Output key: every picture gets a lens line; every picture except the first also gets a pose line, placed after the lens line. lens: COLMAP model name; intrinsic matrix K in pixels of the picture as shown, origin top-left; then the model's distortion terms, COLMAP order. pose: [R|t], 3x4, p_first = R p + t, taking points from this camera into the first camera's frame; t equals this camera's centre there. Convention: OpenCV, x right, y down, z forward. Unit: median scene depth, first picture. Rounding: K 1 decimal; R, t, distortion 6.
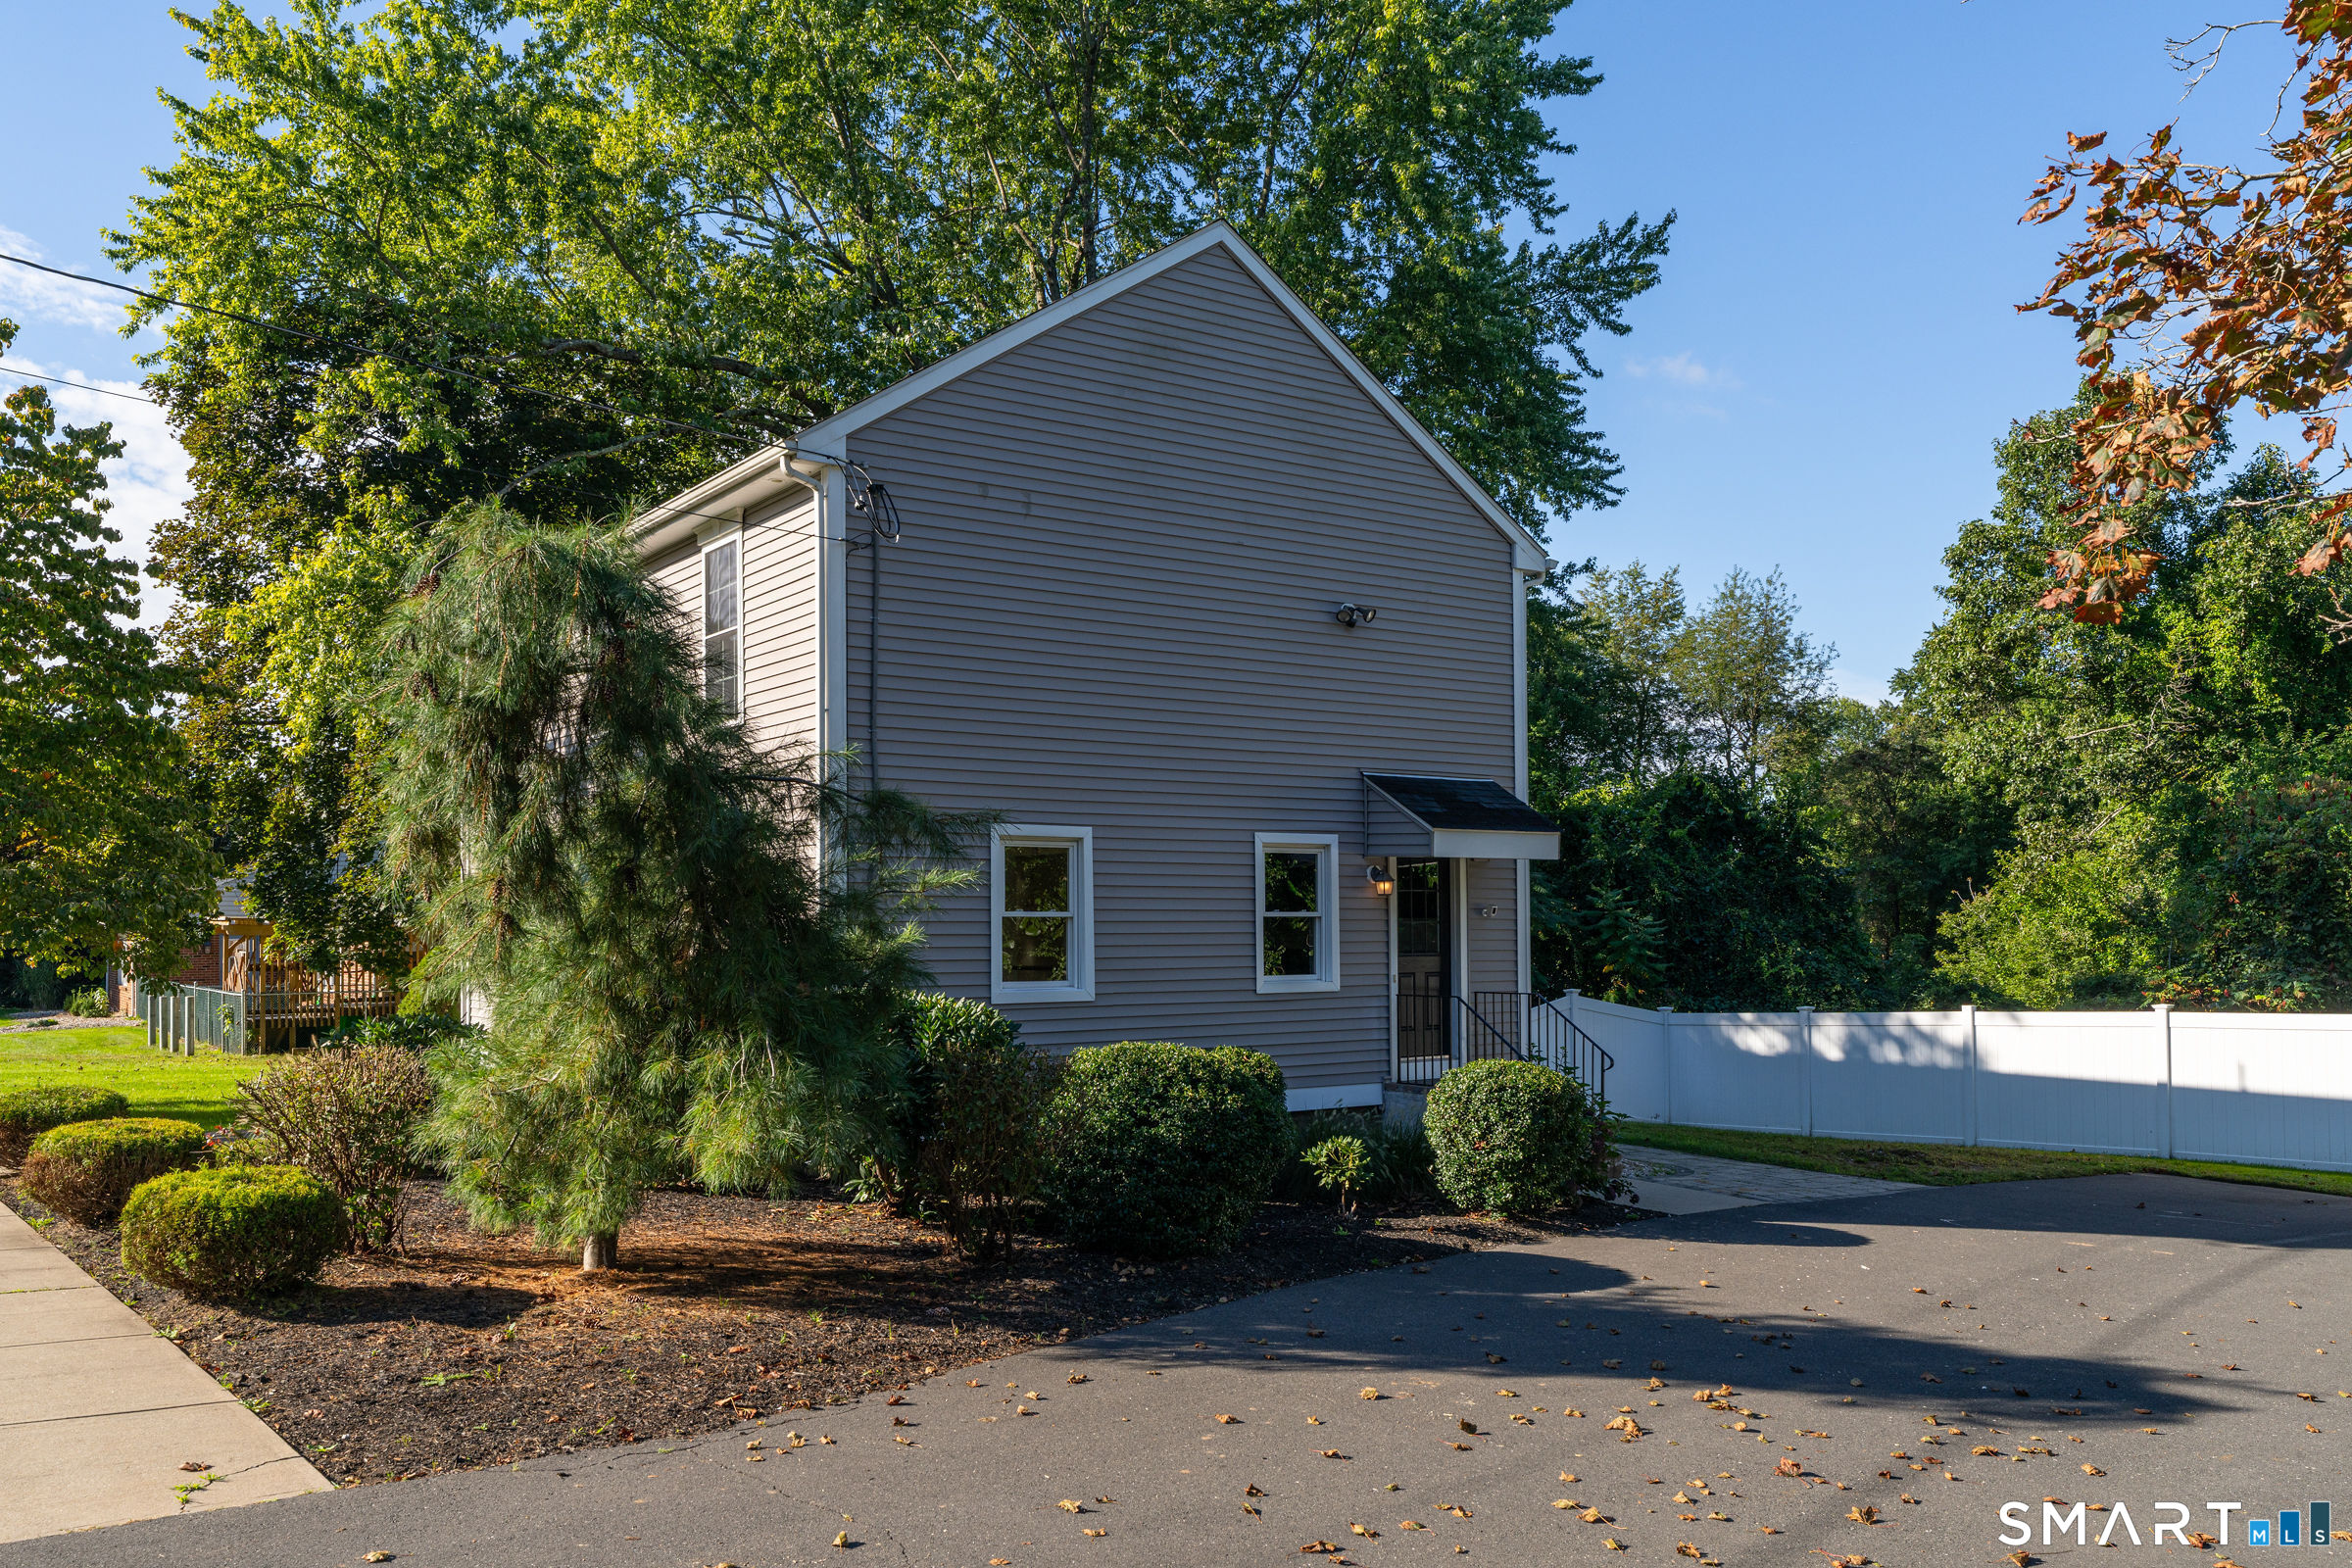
lens RADIAL K [[1867.0, 0, 1175.5], [0, 1867.0, 855.2], [0, 0, 1]] dist [-0.002052, -0.000906]
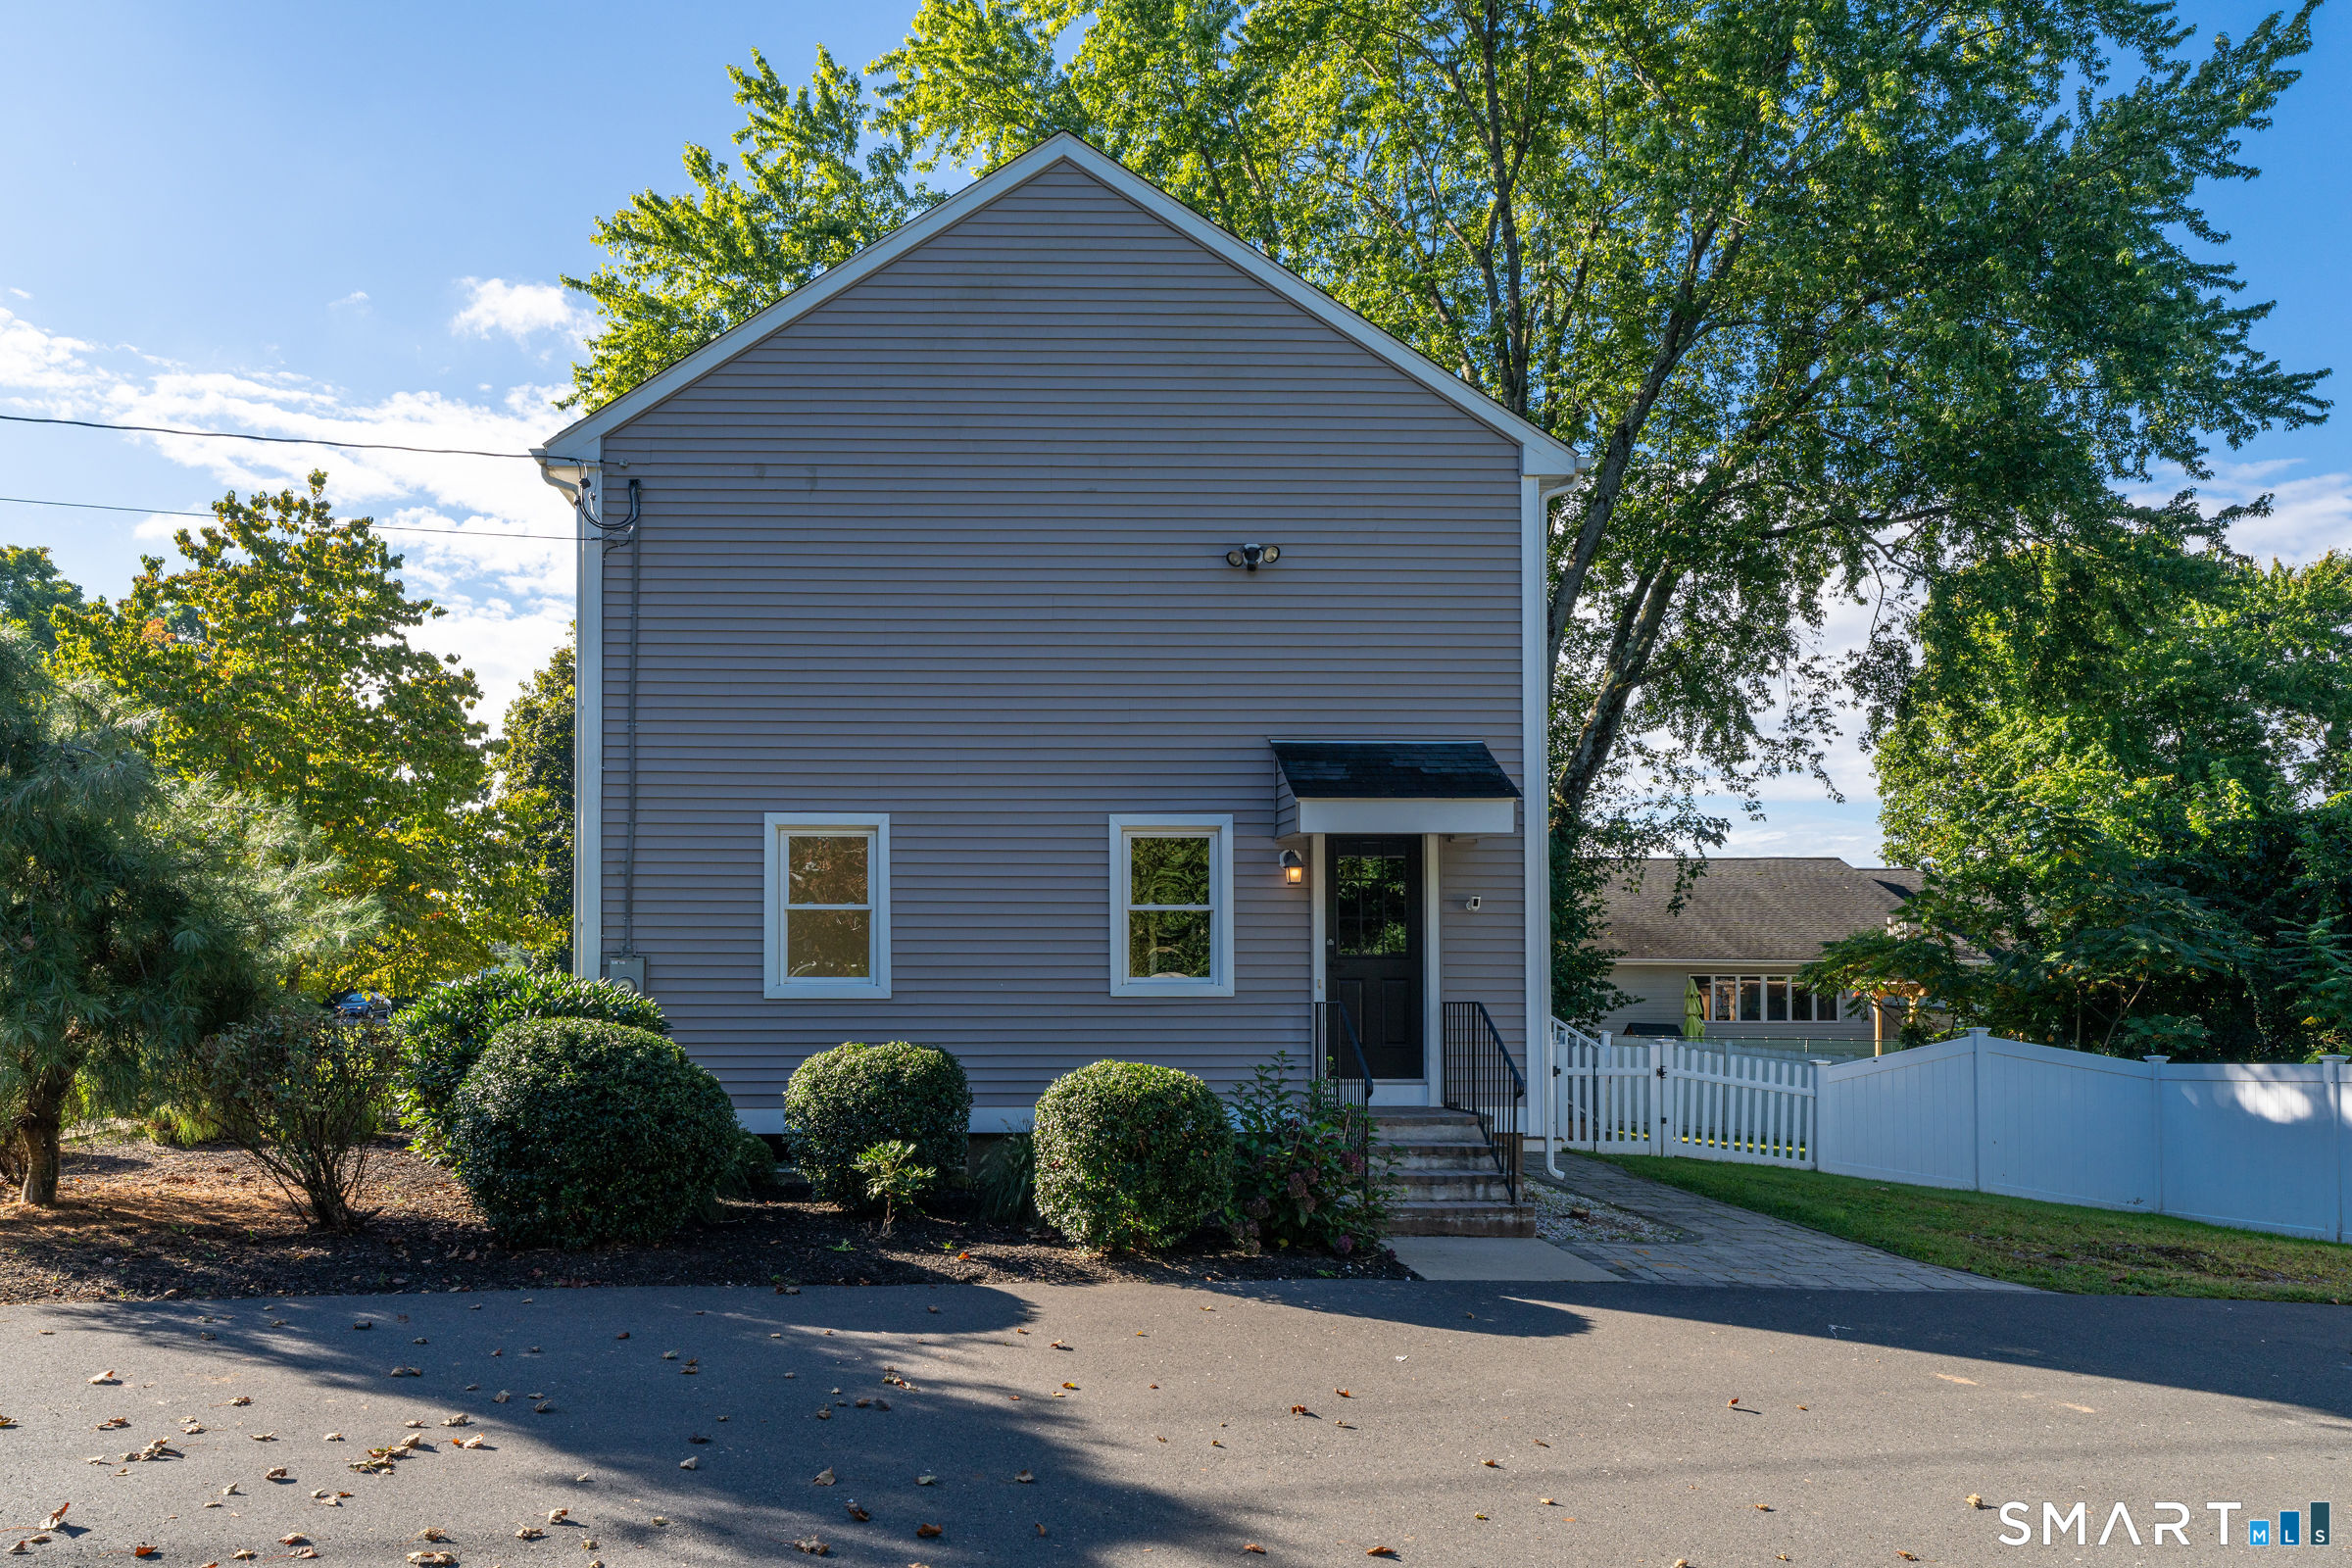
lens RADIAL K [[1742.2, 0, 1175.0], [0, 1742.2, 970.1], [0, 0, 1]] dist [0.005195, 0.000969]
pose [[0.831850, -0.009281, -0.554923, 0.515064], [0.017959, 0.999787, 0.010199, 0.052624], [0.554710, -0.018450, 0.831839, 0.319642]]
